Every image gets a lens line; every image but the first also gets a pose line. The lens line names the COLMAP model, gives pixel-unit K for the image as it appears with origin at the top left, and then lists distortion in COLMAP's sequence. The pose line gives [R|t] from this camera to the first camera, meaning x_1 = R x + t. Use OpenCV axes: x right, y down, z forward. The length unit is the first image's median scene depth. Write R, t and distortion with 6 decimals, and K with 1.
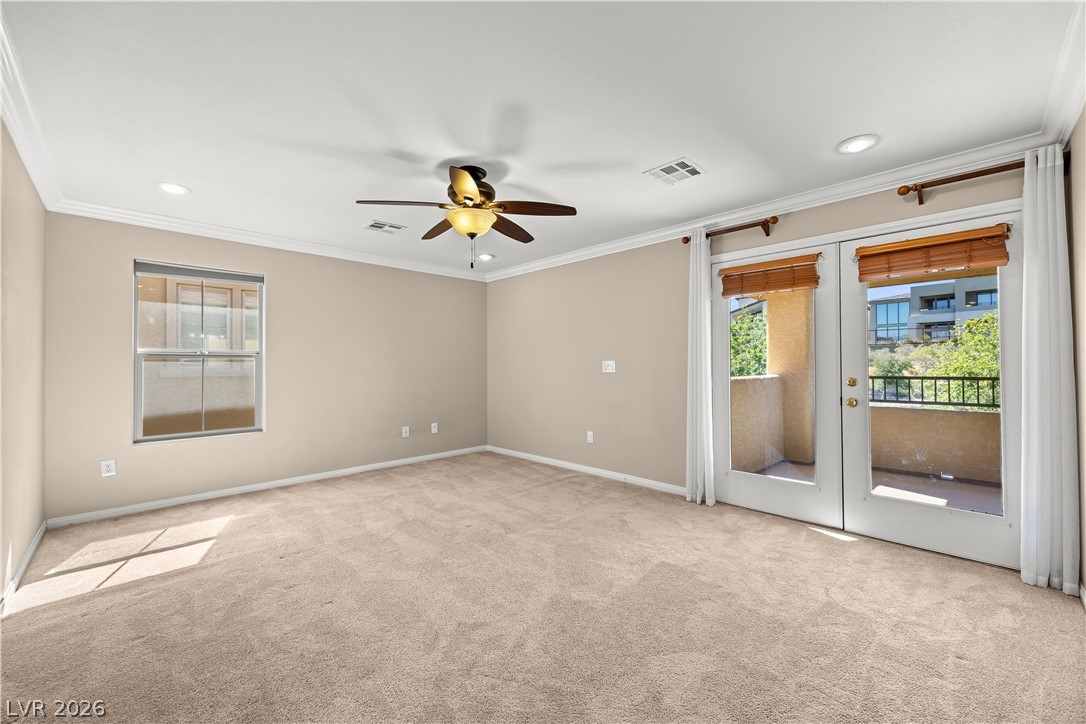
lens RADIAL K [[430.3, 0, 550.6], [0, 430.3, 363.4], [0, 0, 1]] dist [0.007585, -0.000954]
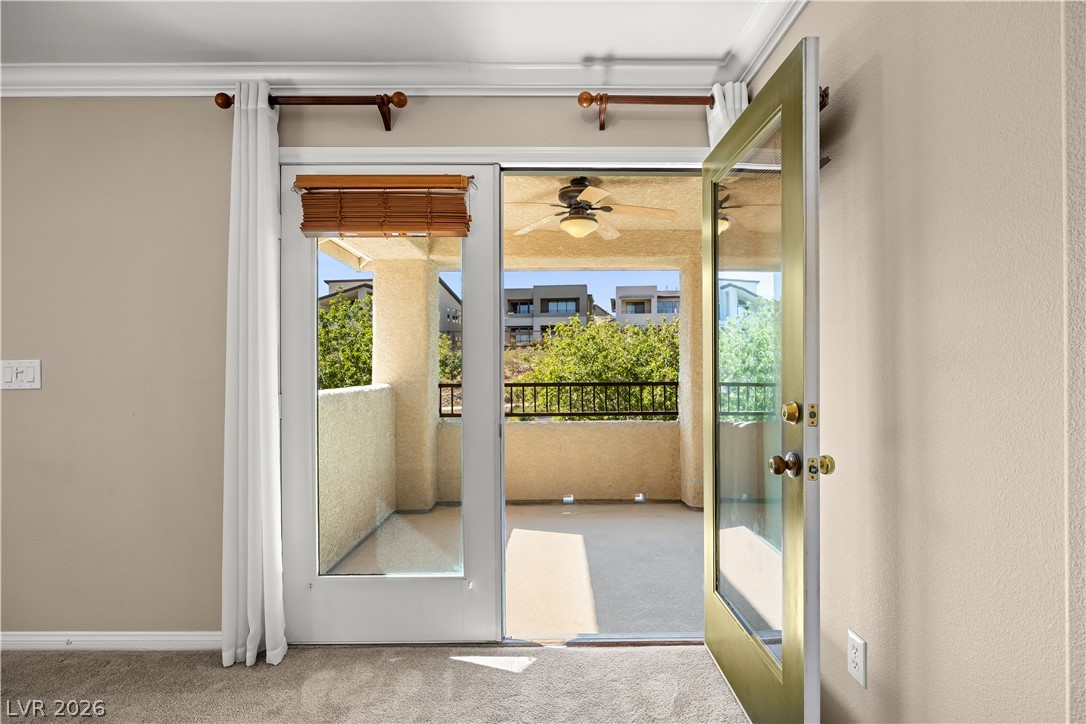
lens RADIAL K [[570.8, 0, 542.3], [0, 570.8, 365.2], [0, 0, 1]] dist [-0.004034, 0.001073]
pose [[0.718405, 0.004030, 0.695614, 0.137066], [-0.002457, 0.999992, -0.003256, -0.000560], [-0.695621, 0.000630, 0.718409, 0.327735]]
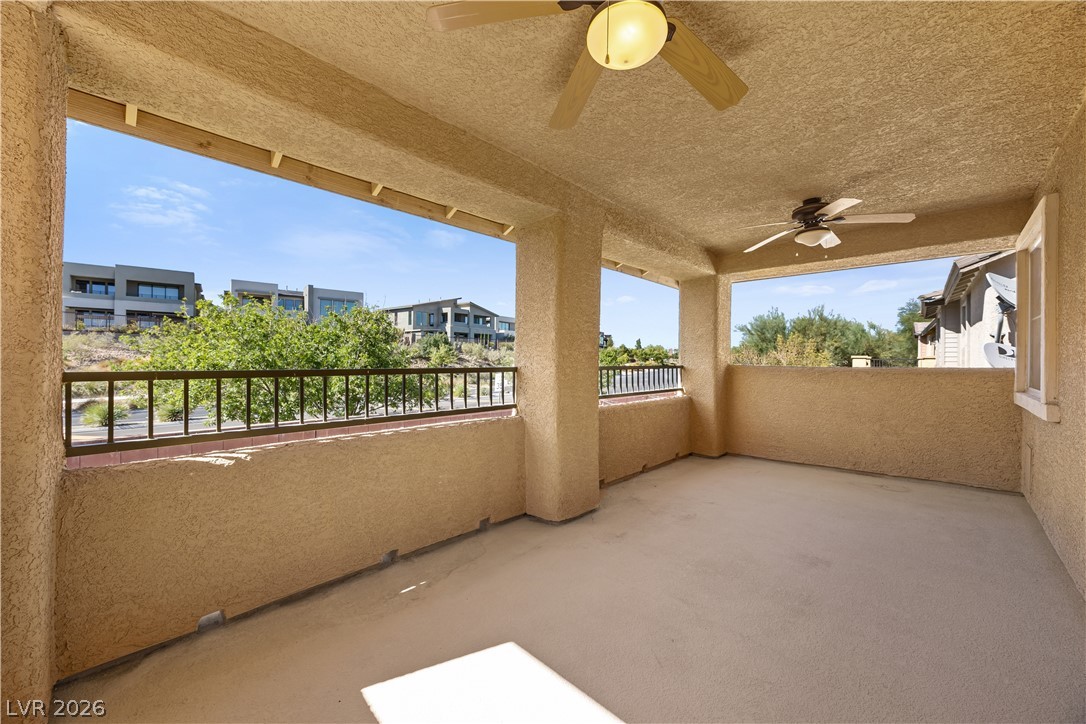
lens RADIAL K [[430.3, 0, 576.8], [0, 430.3, 360.0], [0, 0, 1]] dist [0.007585, -0.000954]
pose [[-0.004408, 0.004371, 0.999981, 0.558845], [-0.012992, 0.999906, -0.004428, 0.026964], [-0.999906, -0.013011, -0.004350, 1.113907]]
